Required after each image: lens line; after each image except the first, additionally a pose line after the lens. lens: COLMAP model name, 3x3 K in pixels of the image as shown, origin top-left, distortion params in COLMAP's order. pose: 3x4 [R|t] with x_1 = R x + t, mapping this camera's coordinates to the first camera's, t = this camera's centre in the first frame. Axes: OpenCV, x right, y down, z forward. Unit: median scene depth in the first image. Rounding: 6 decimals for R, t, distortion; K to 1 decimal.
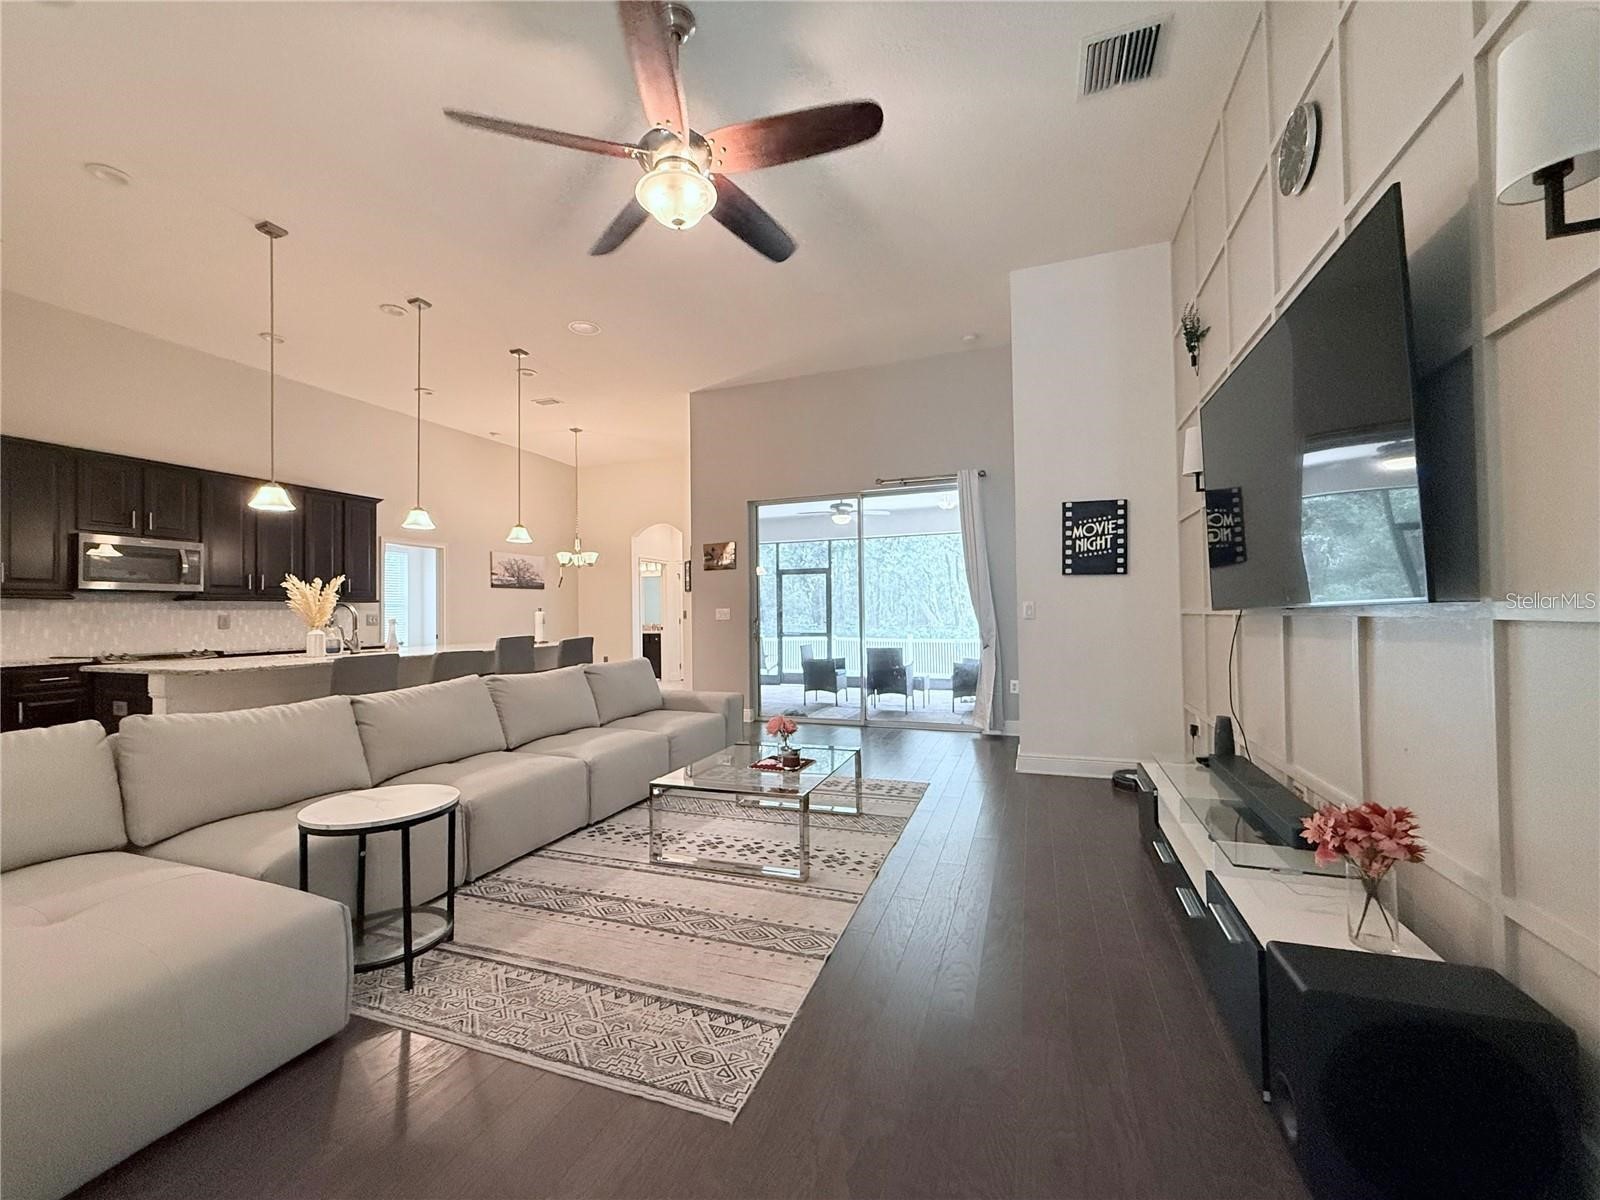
lens RADIAL K [[640.1, 0, 795.4], [0, 640.1, 602.0], [0, 0, 1]] dist [0.003793, -0.000659]
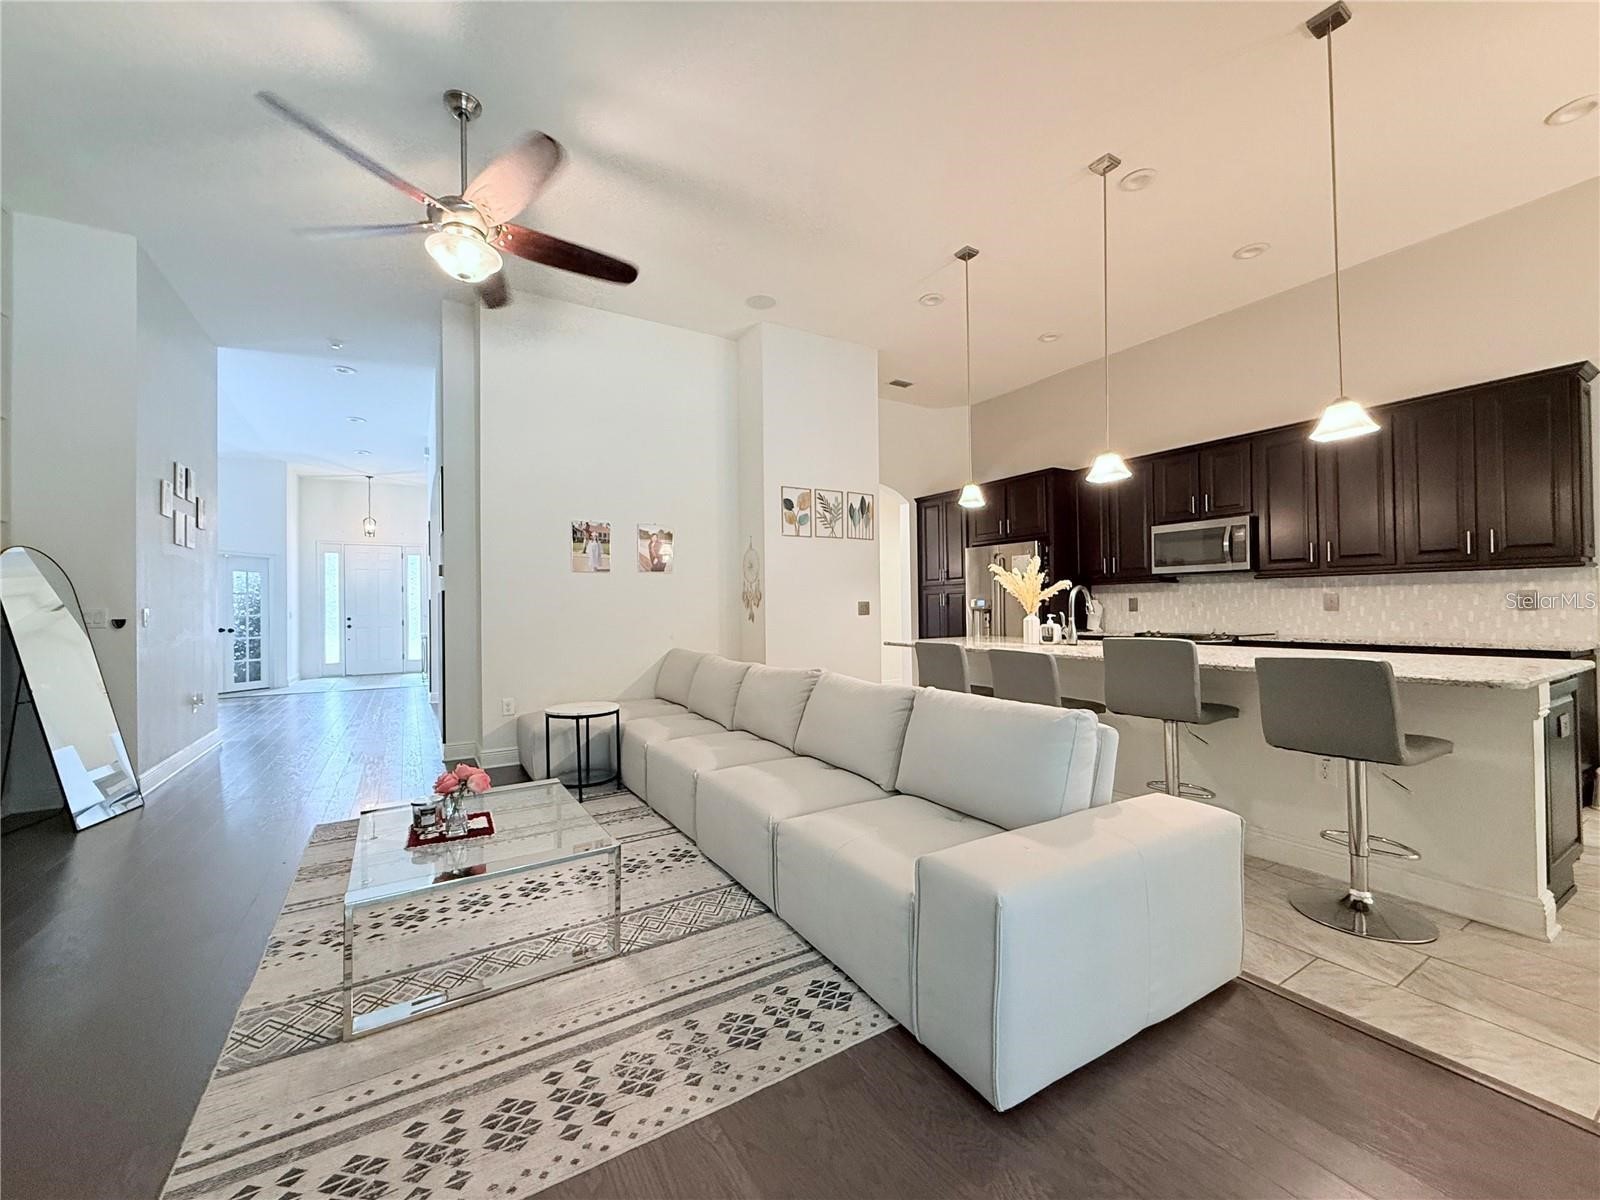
lens RADIAL K [[640.1, 0, 799.3], [0, 640.1, 599.6], [0, 0, 1]] dist [0.003793, -0.000659]
pose [[-0.618289, 0.013850, -0.785829, 0.179570], [0.034752, 0.999349, -0.009729, 0.013265], [0.785182, -0.033325, -0.618368, 1.066508]]
